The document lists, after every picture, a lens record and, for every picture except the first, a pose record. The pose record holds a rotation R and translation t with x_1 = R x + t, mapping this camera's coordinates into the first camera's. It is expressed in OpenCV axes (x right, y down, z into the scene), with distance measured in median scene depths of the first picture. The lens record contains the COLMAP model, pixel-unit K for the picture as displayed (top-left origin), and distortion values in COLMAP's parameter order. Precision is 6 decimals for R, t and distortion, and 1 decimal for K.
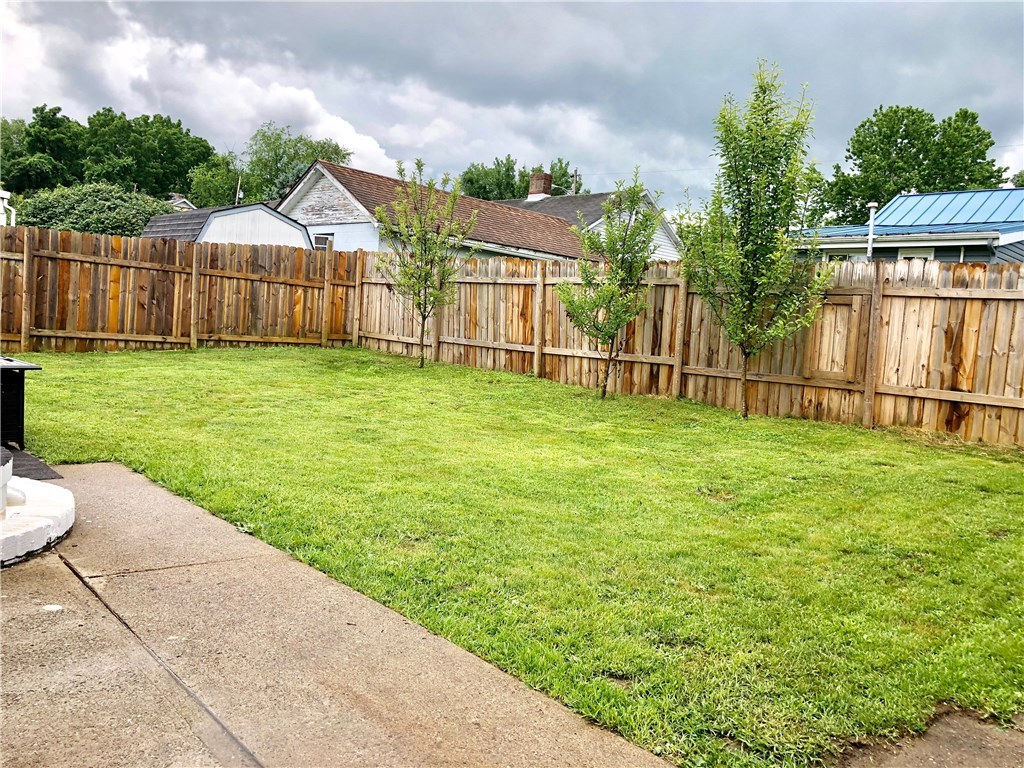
lens RADIAL K [[827.9, 0, 529.9], [0, 827.9, 385.5], [0, 0, 1]] dist [0.008264, -0.011663]
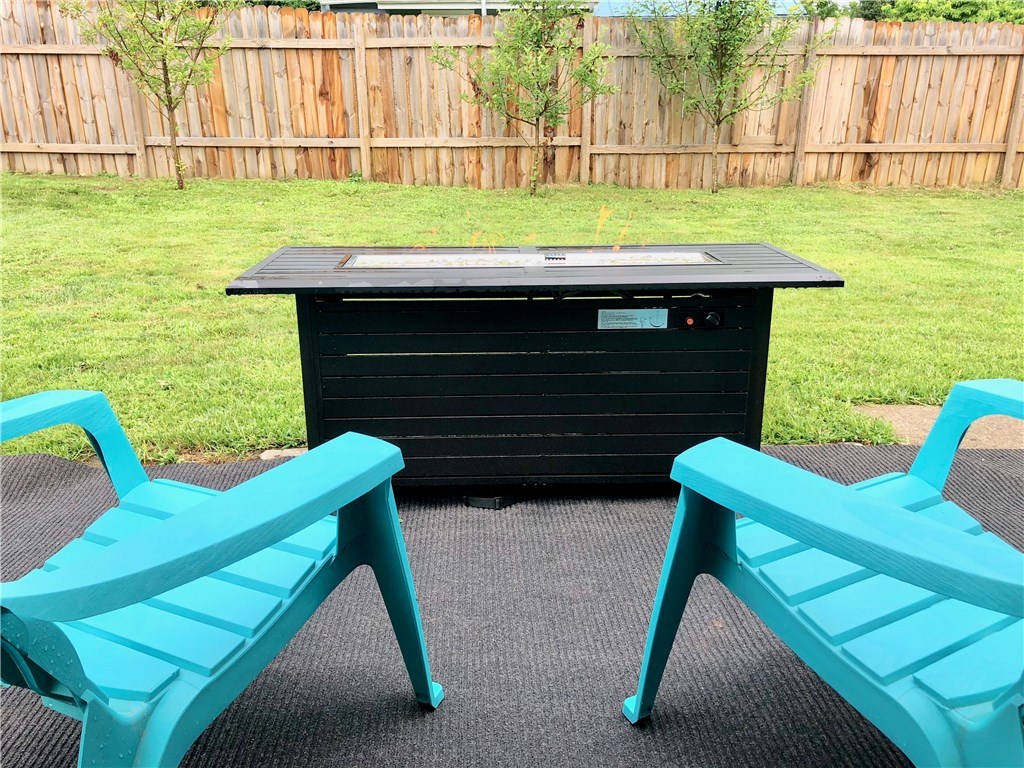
lens RADIAL K [[827.9, 0, 529.9], [0, 827.9, 385.5], [0, 0, 1]] dist [0.008264, -0.011663]
pose [[0.677060, -0.279479, 0.680795, -0.462741], [0.101226, 0.951657, 0.290003, -0.037321], [-0.728933, -0.127435, 0.672620, 0.370806]]
